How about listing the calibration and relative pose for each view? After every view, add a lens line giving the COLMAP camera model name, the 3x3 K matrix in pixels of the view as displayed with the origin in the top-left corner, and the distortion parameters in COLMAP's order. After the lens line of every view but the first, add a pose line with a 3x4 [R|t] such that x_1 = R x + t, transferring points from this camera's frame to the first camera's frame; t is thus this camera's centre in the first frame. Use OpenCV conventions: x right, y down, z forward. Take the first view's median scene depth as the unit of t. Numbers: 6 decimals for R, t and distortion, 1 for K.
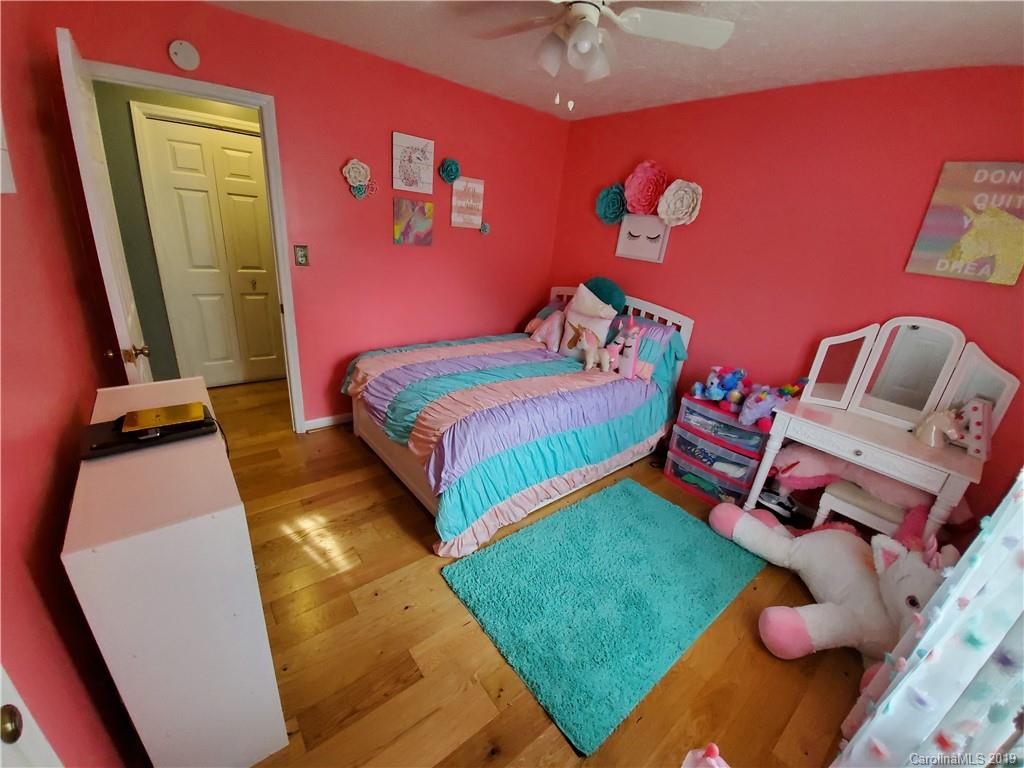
lens RADIAL K [[406.7, 0, 512.7], [0, 406.7, 389.1], [0, 0, 1]] dist [-0.010457, -0.004242]
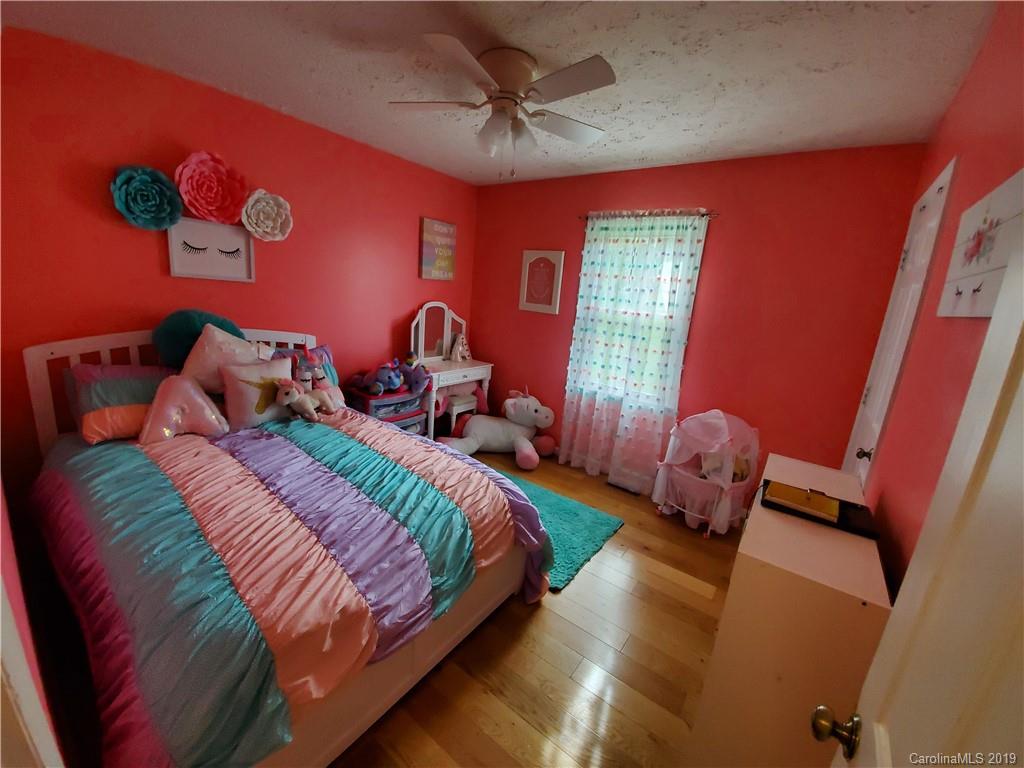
lens RADIAL K [[406.7, 0, 514.3], [0, 406.7, 380.2], [0, 0, 1]] dist [-0.010457, -0.004242]
pose [[-0.240201, -0.318464, 0.916997, -0.647115], [0.255534, 0.890592, 0.376229, -0.330381], [-0.936486, 0.324694, -0.132543, 0.720607]]
